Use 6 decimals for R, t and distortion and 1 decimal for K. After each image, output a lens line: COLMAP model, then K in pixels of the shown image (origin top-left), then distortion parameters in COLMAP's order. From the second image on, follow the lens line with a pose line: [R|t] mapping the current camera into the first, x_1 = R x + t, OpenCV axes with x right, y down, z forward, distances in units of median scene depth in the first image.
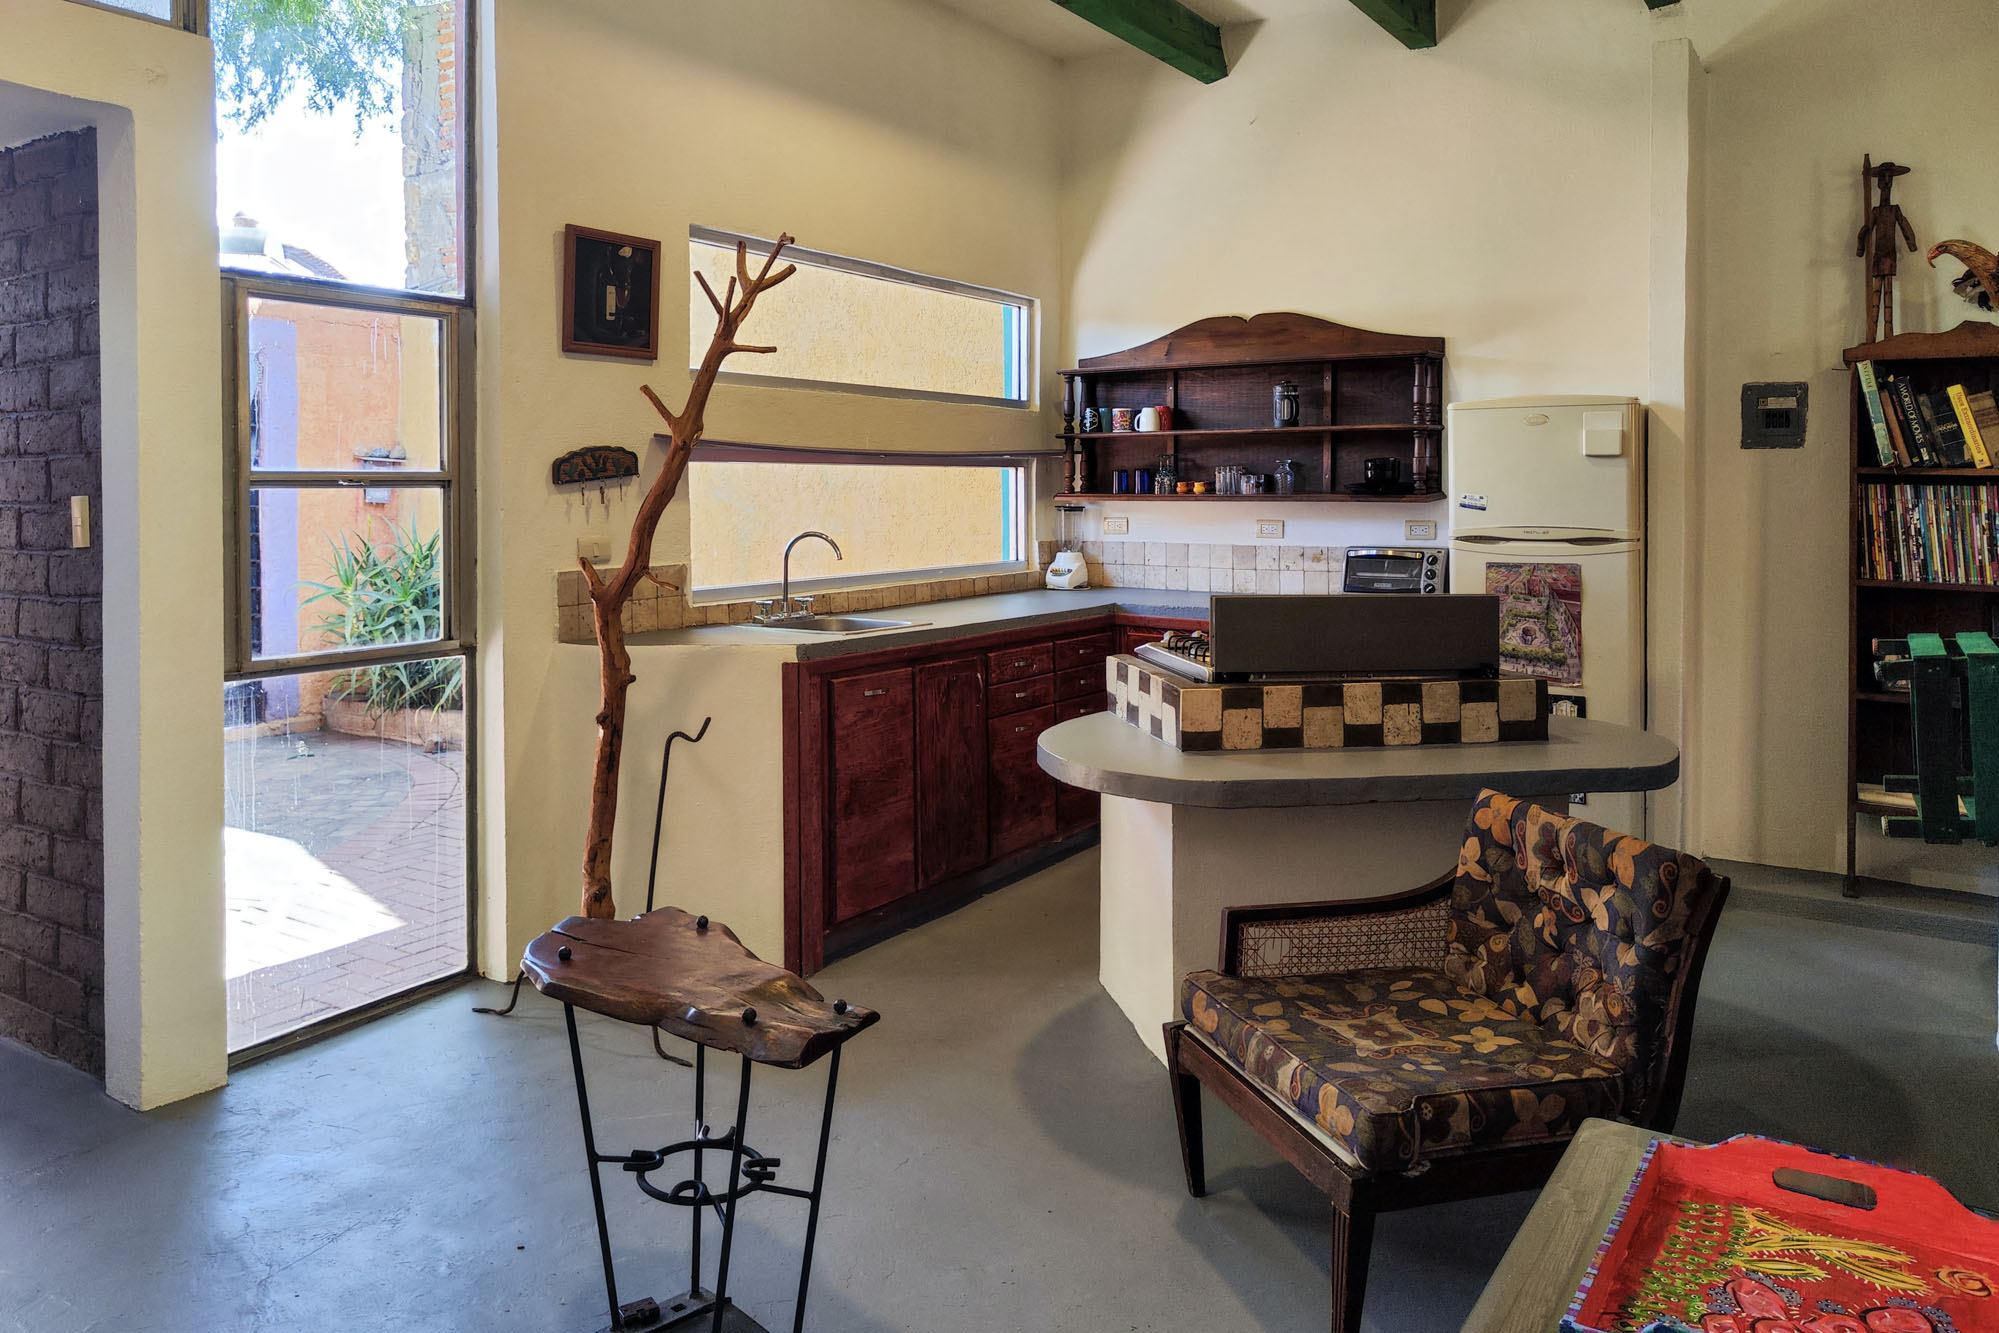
lens RADIAL K [[1383.0, 0, 917.7], [0, 1383.0, 510.0], [0, 0, 1]] dist [0.008378, -0.014626]
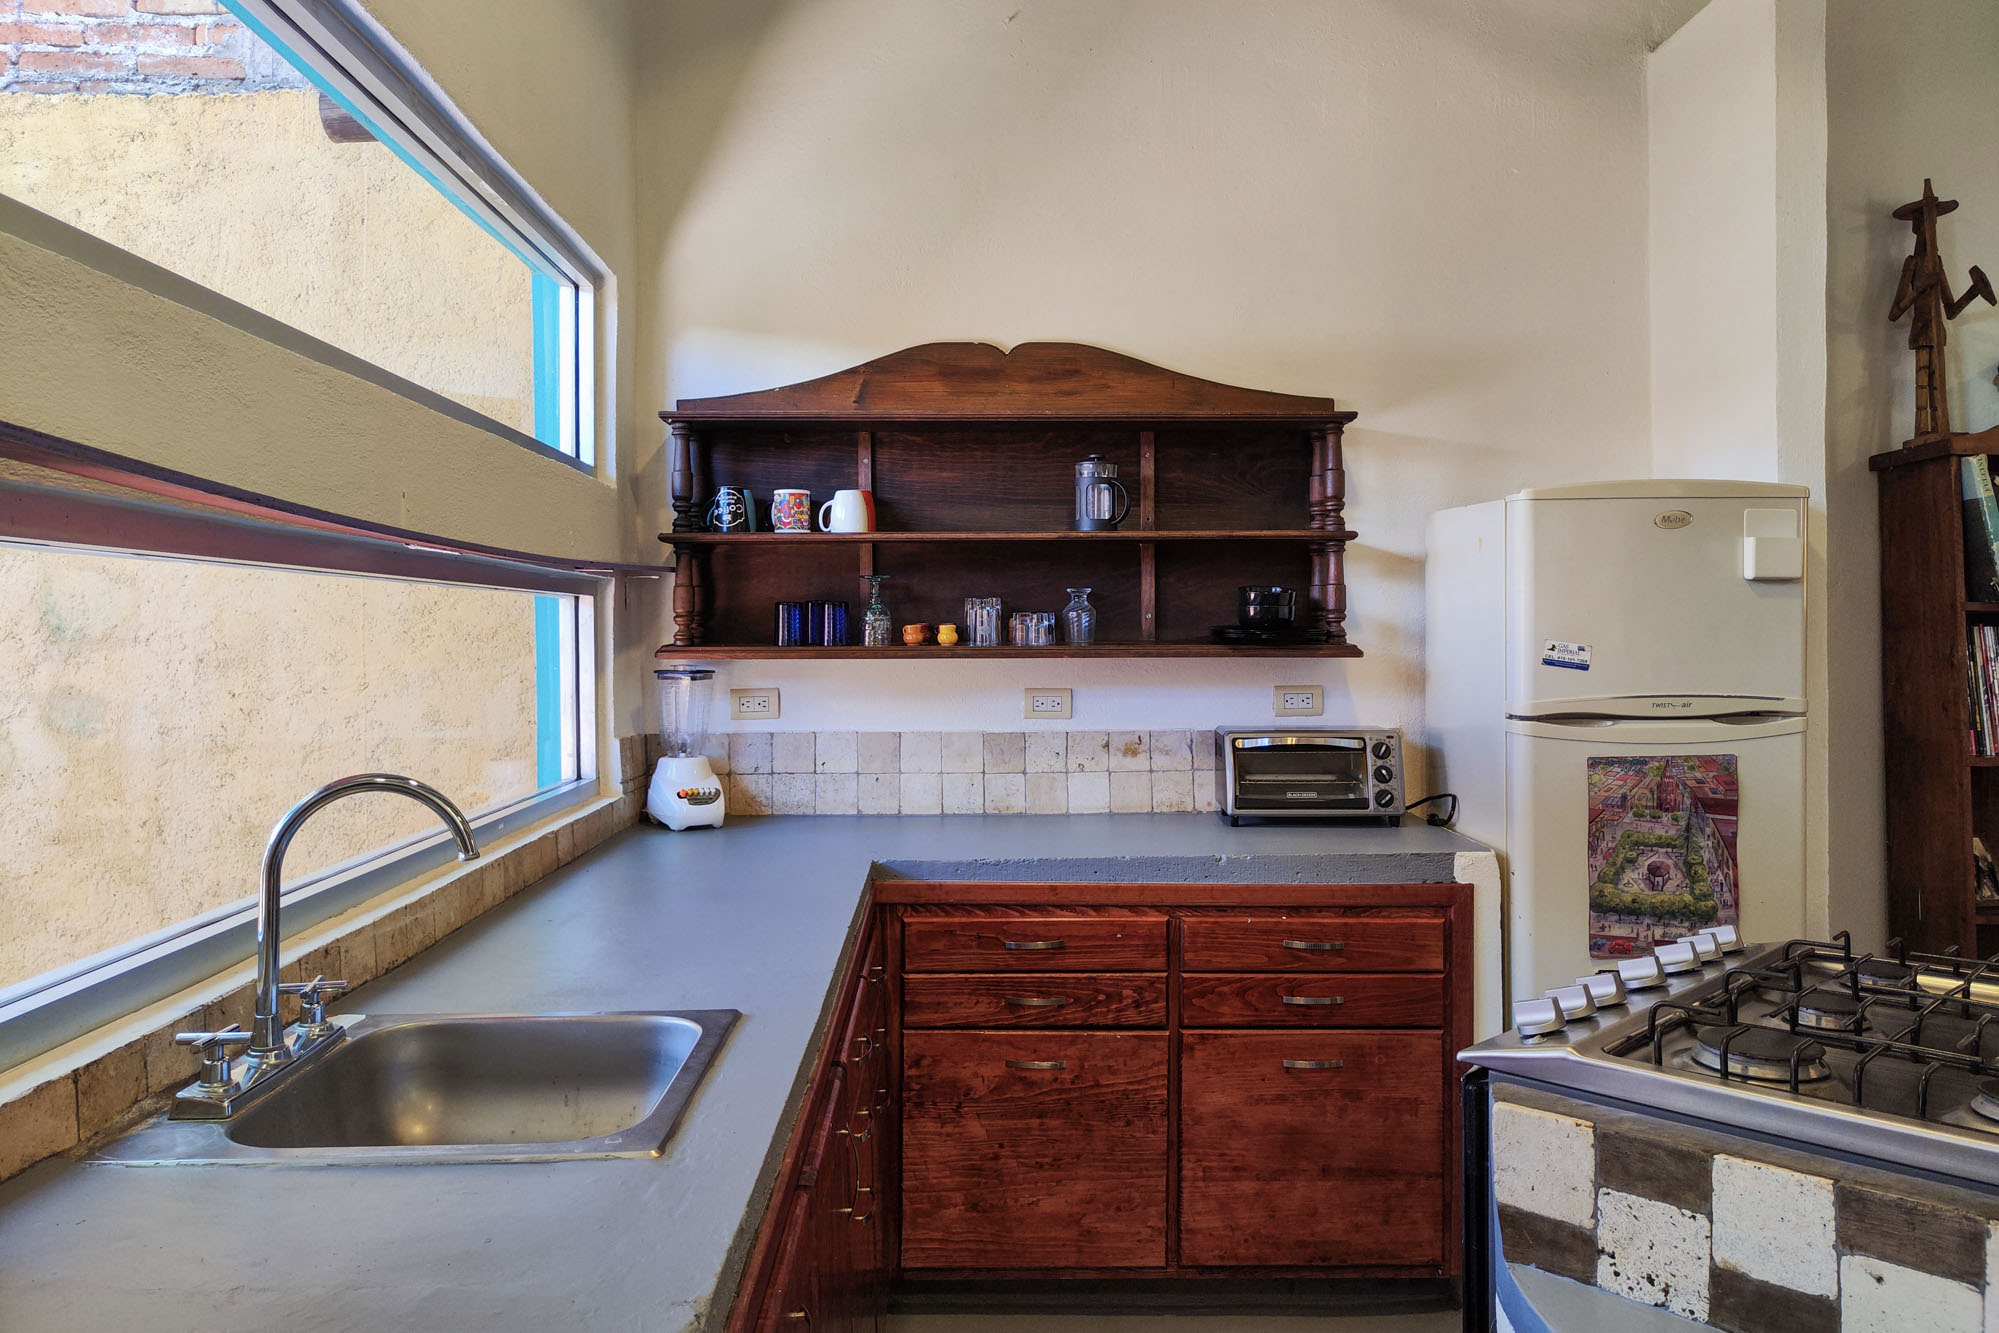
lens RADIAL K [[1383.0, 0, 982.5], [0, 1383.0, 630.1], [0, 0, 1]] dist [0.008378, -0.014626]
pose [[0.802924, -0.001016, 0.596080, -0.126257], [0.013931, 0.999757, -0.017061, -0.008532], [-0.595918, 0.022003, 0.802743, 0.557462]]
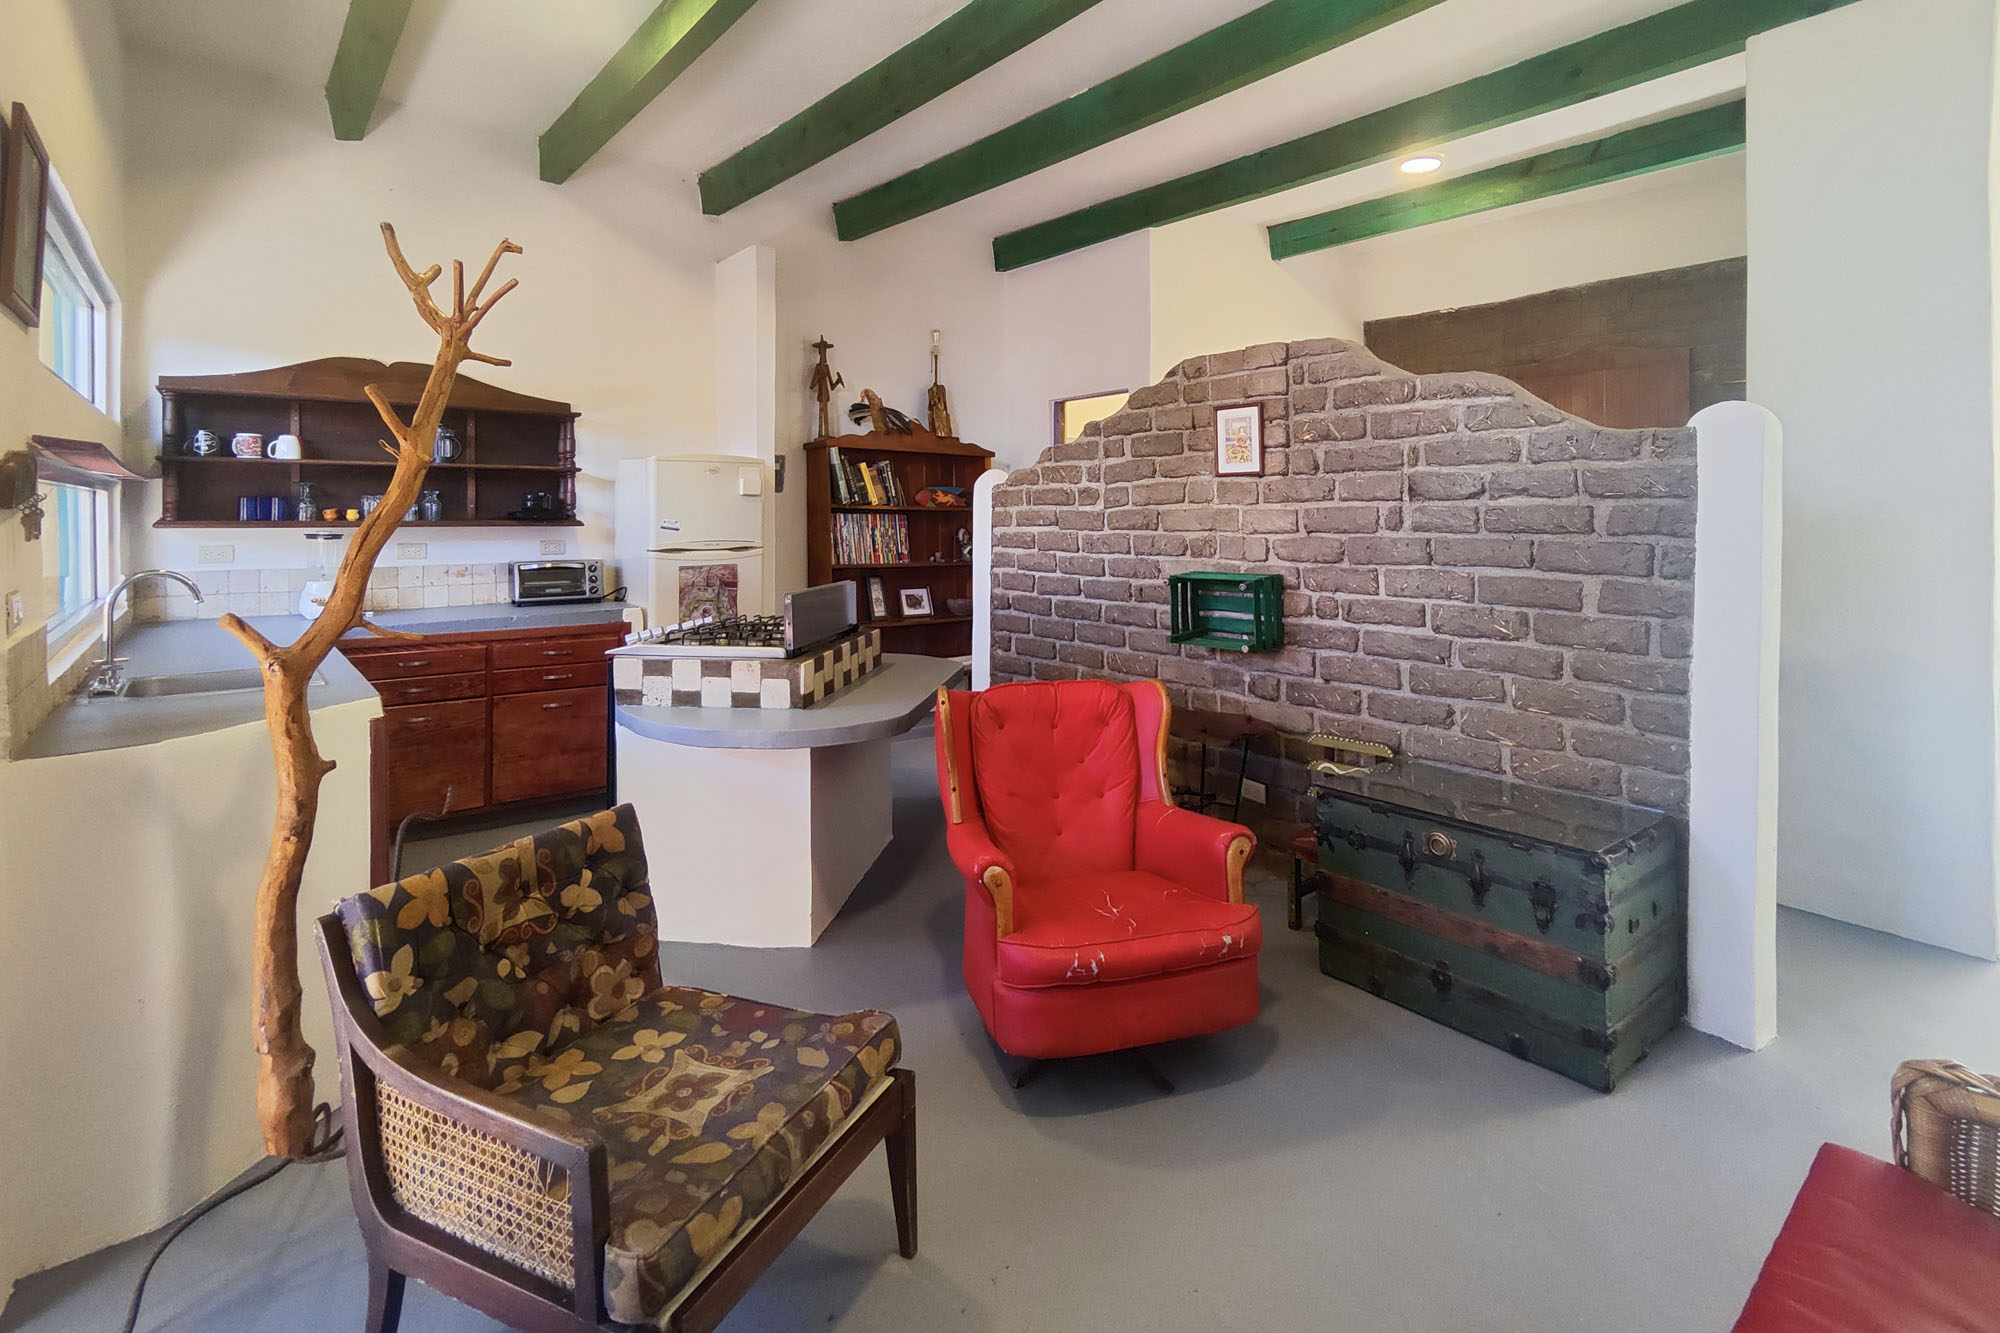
lens RADIAL K [[993.1, 0, 993.4], [0, 993.1, 519.2], [0, 0, 1]] dist [0.013153, 0.001005]
pose [[0.290988, -0.003350, 0.956721, -0.404393], [0.015978, 0.999871, -0.001359, -0.004002], [-0.956593, 0.015682, 0.291004, 0.313743]]
